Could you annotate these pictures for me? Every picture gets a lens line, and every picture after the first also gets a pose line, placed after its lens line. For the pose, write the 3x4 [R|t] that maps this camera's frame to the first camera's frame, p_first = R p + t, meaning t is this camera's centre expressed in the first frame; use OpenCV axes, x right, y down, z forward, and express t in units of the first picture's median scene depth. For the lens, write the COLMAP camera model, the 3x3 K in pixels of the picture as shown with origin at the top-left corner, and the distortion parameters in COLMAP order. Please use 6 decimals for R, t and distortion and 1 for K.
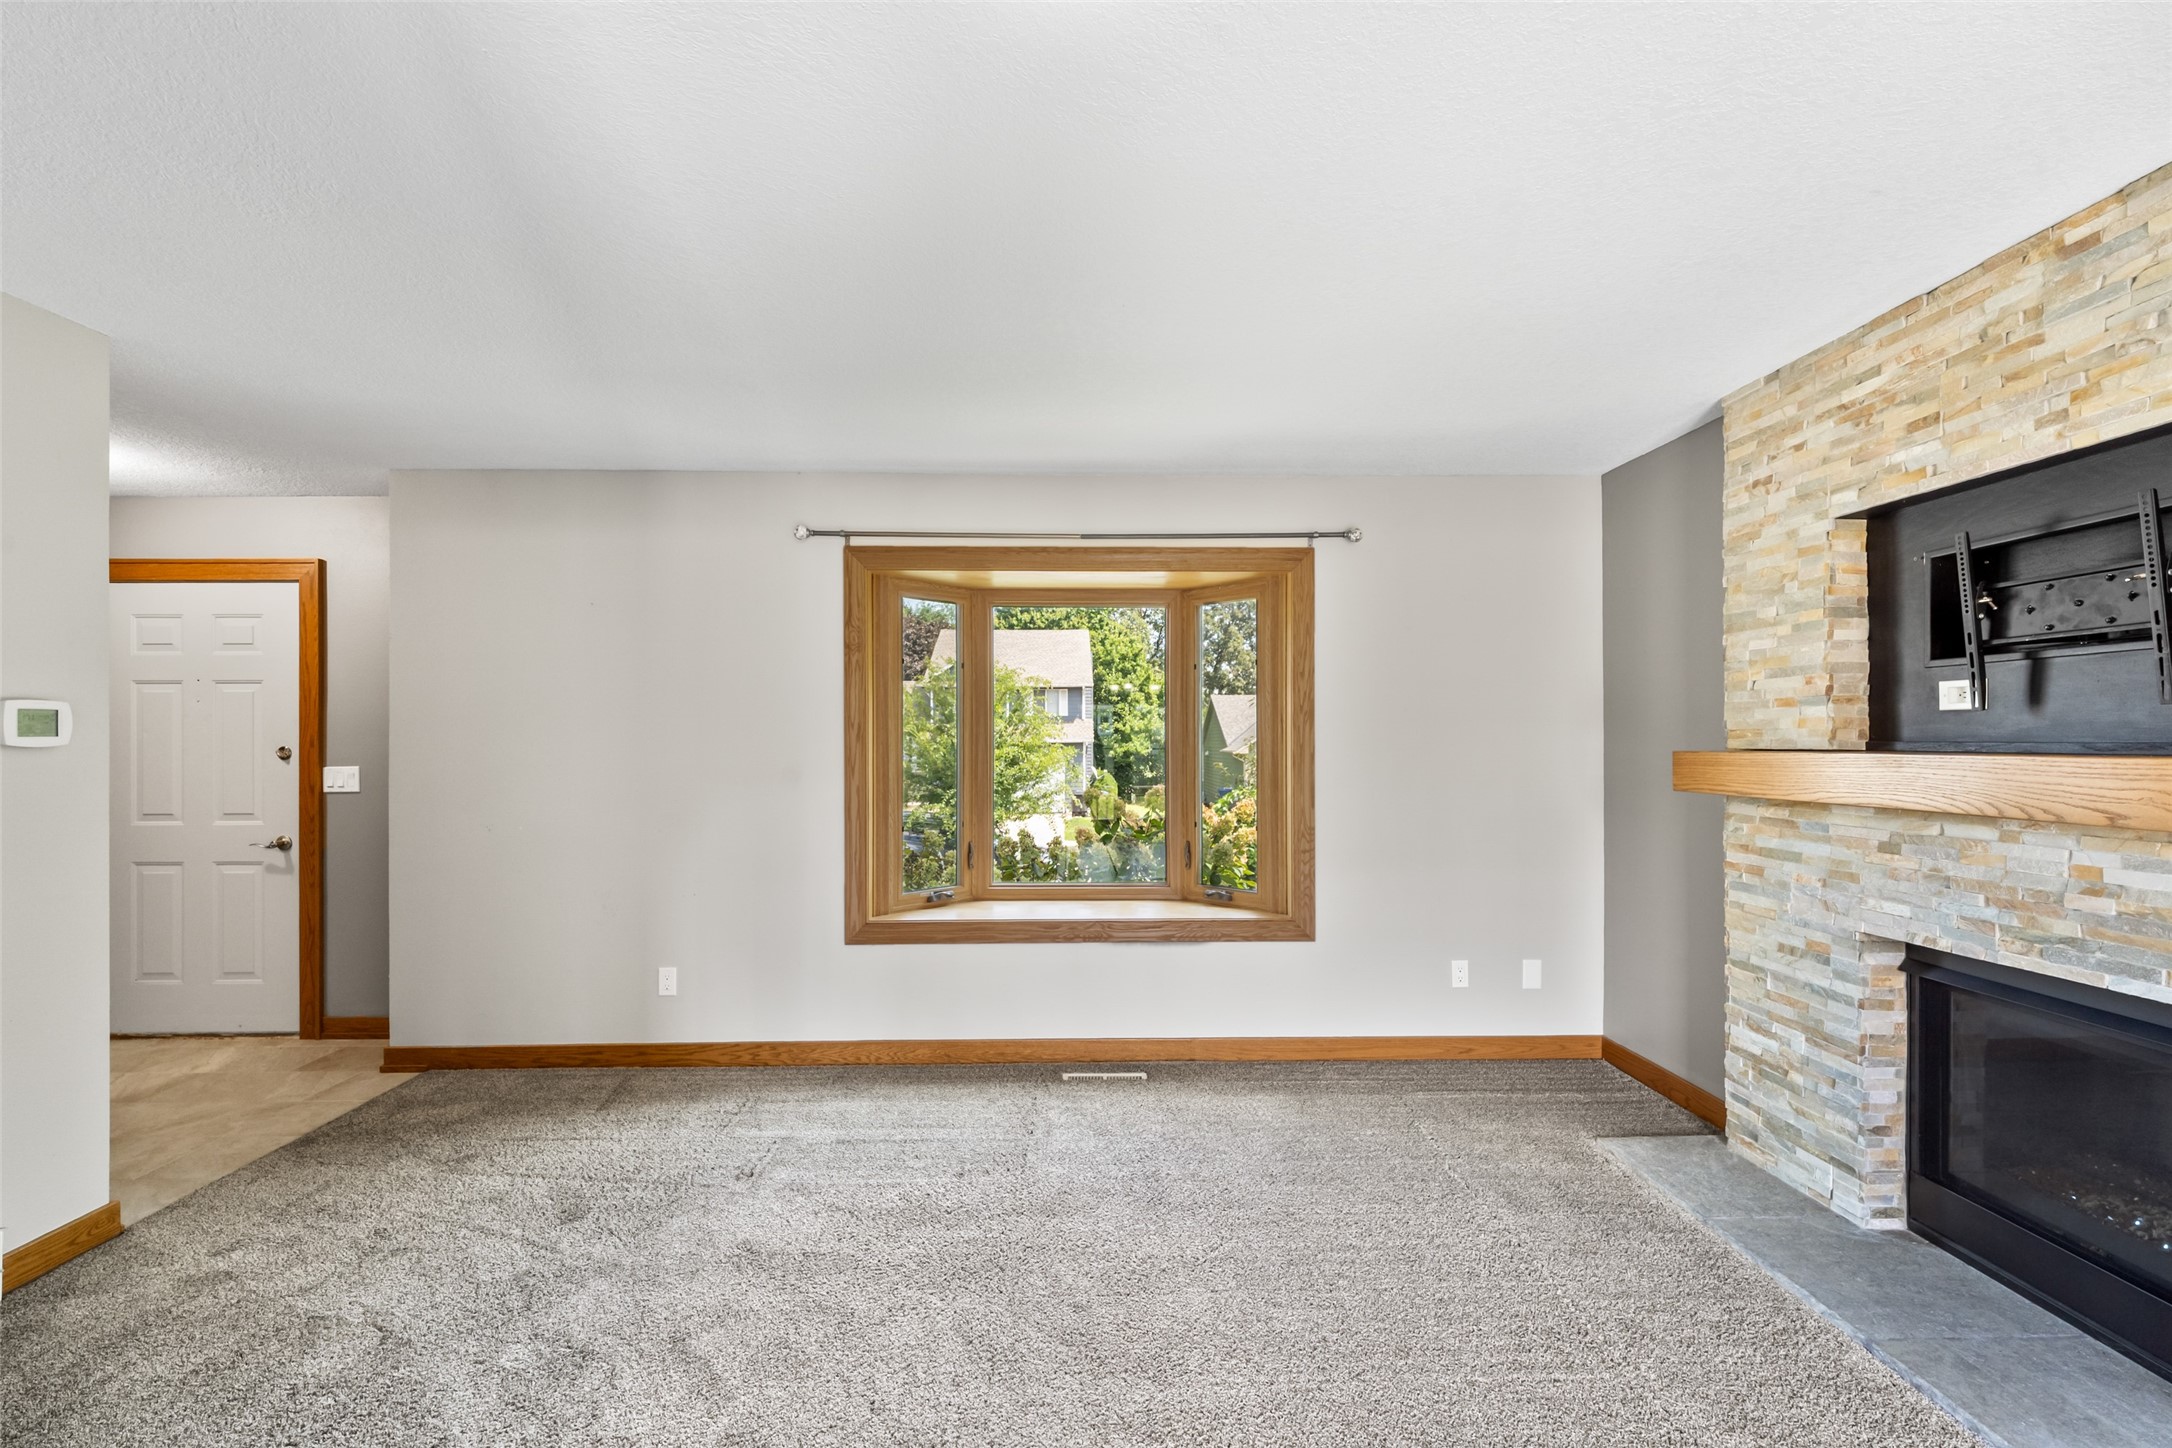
lens RADIAL K [[909.2, 0, 1082.9], [0, 909.2, 735.6], [0, 0, 1]] dist [-0.001211, 0.000711]
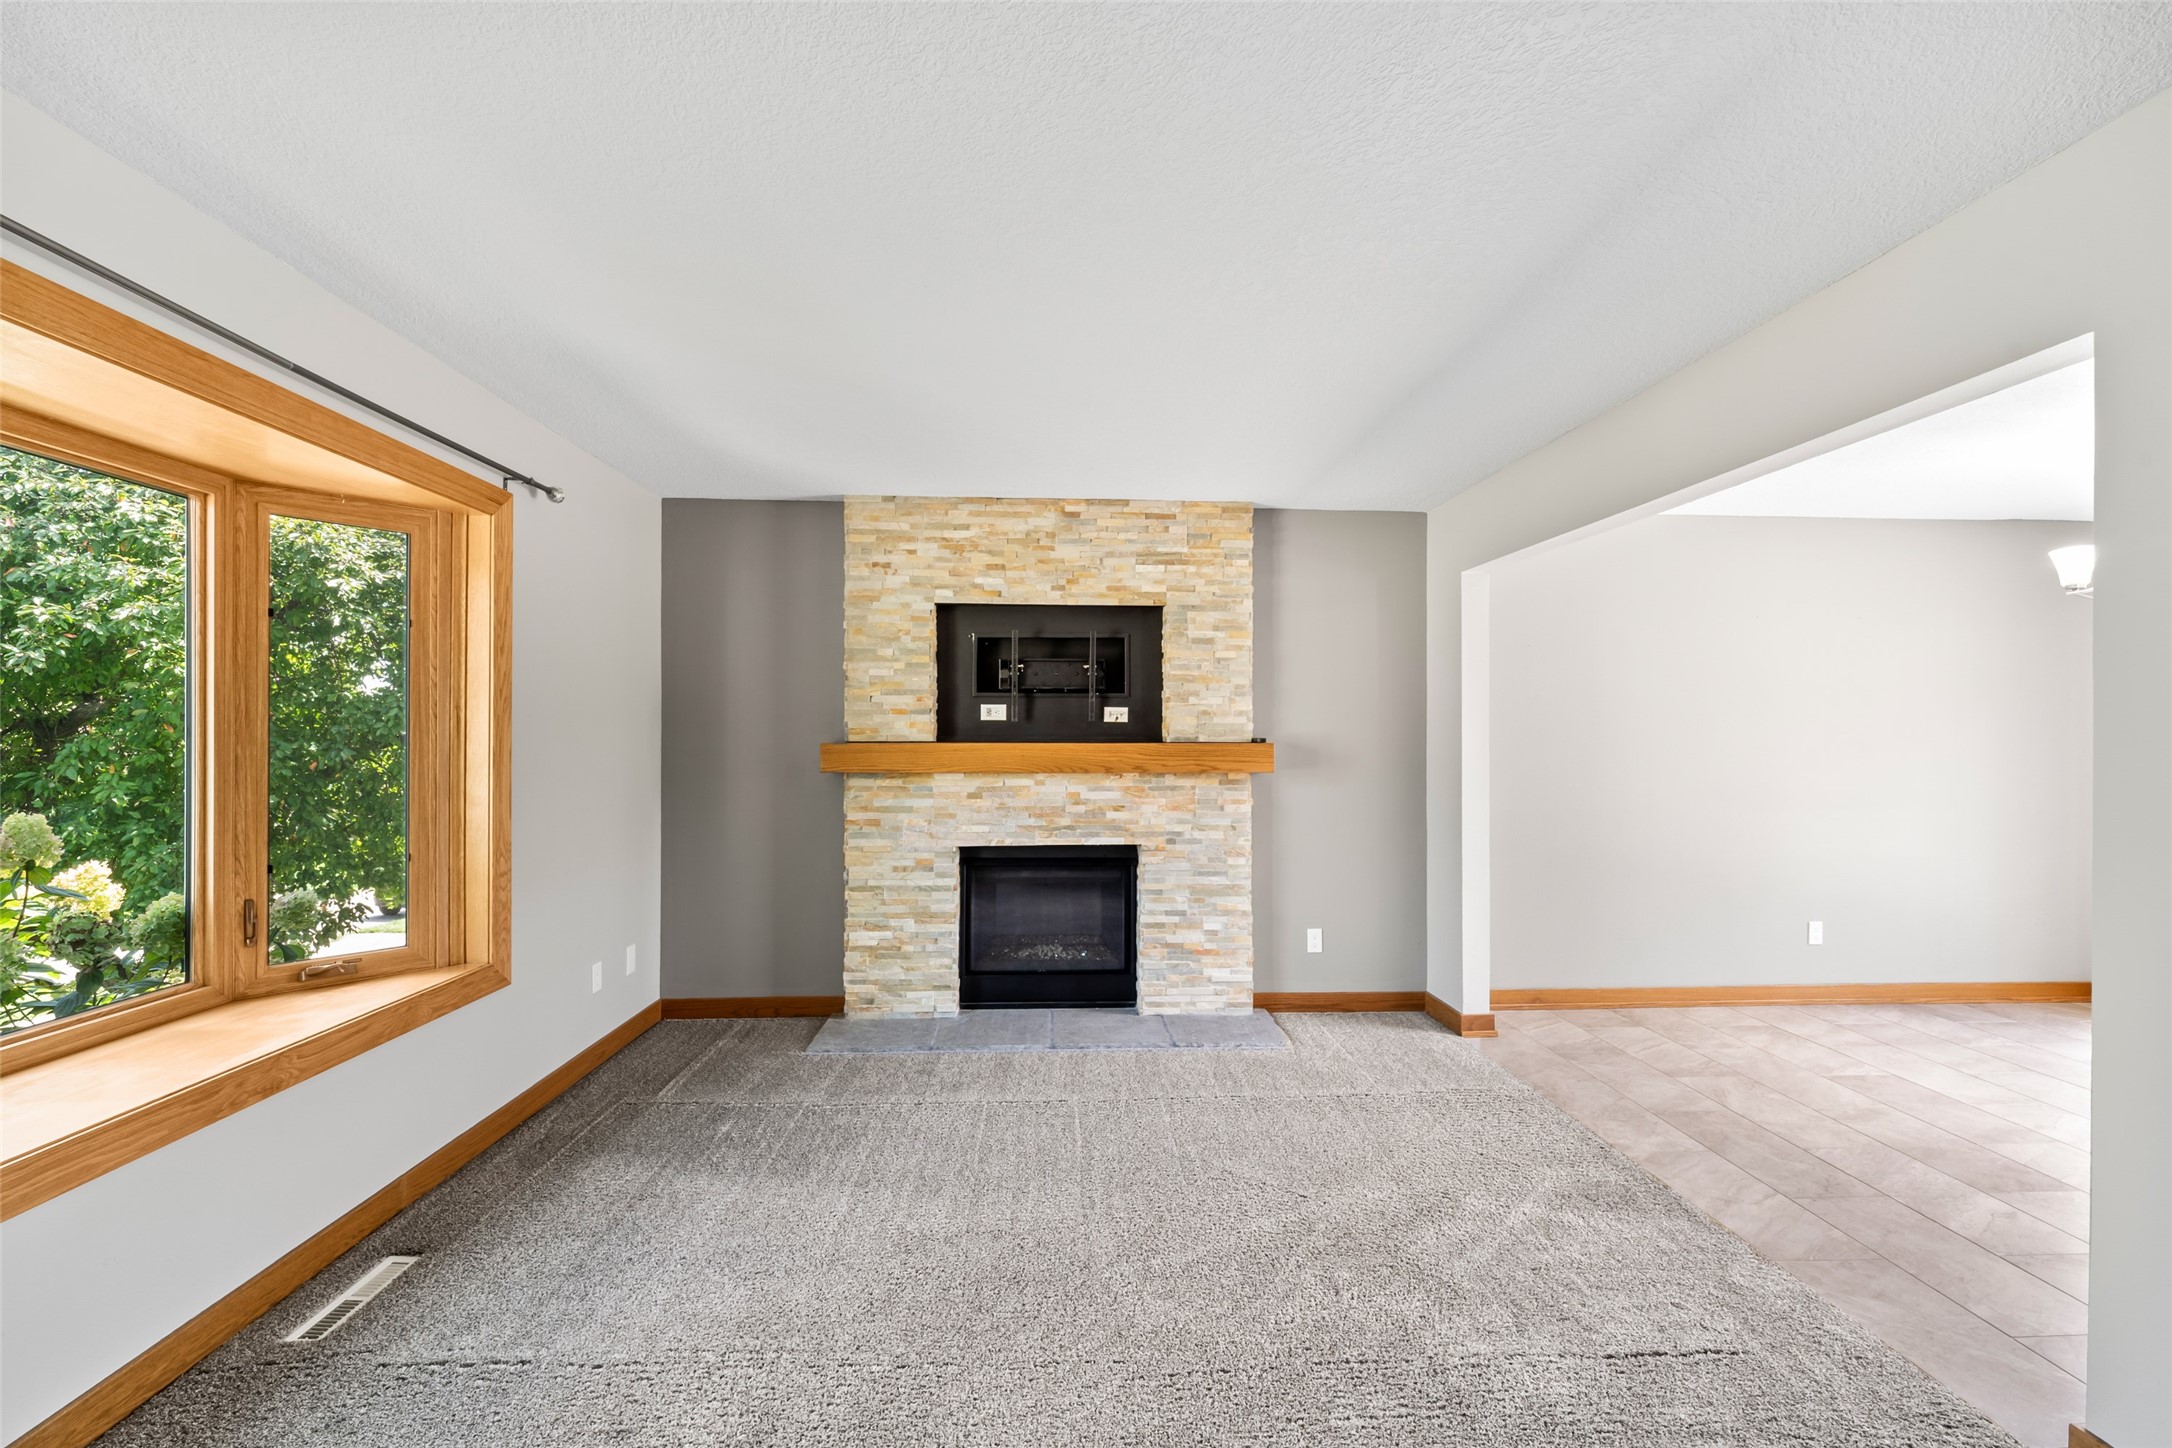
lens RADIAL K [[909.2, 0, 1065.1], [0, 909.2, 736.1], [0, 0, 1]] dist [-0.001211, 0.000711]
pose [[-0.029753, 0.004621, 0.999547, -0.808407], [-0.008140, 0.999955, -0.004865, 0.011214], [-0.999524, -0.008281, -0.029714, 0.770594]]
